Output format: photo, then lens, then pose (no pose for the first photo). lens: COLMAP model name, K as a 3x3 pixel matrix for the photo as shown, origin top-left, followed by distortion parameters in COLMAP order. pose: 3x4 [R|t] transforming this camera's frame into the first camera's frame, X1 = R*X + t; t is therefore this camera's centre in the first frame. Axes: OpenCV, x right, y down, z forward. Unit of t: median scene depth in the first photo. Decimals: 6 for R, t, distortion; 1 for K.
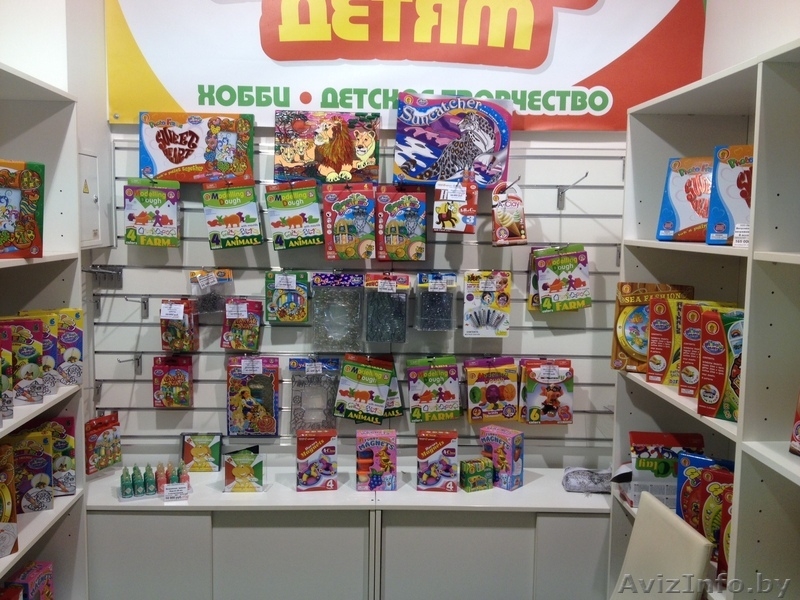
lens RADIAL K [[753.8, 0, 400.4], [0, 753.8, 304.0], [0, 0, 1]] dist [0.107741, -0.192997]
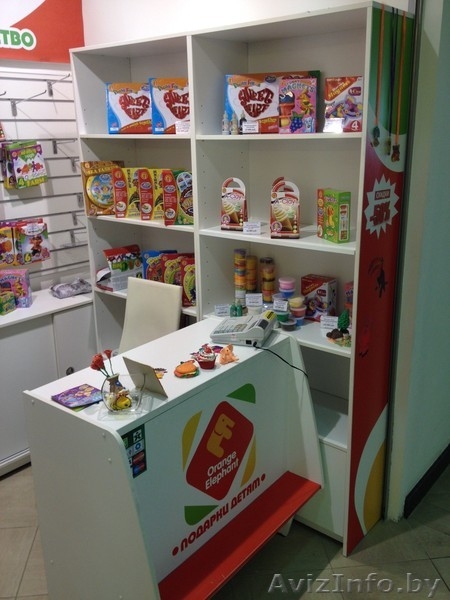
lens RADIAL K [[565.3, 0, 225.0], [0, 565.3, 300.0], [0, 0, 1]] dist [0.107741, -0.192997]
pose [[0.653790, -0.243255, 0.716509, -0.420247], [0.109365, 0.967352, 0.228625, 0.010448], [-0.748731, -0.071112, 0.659049, -0.058345]]
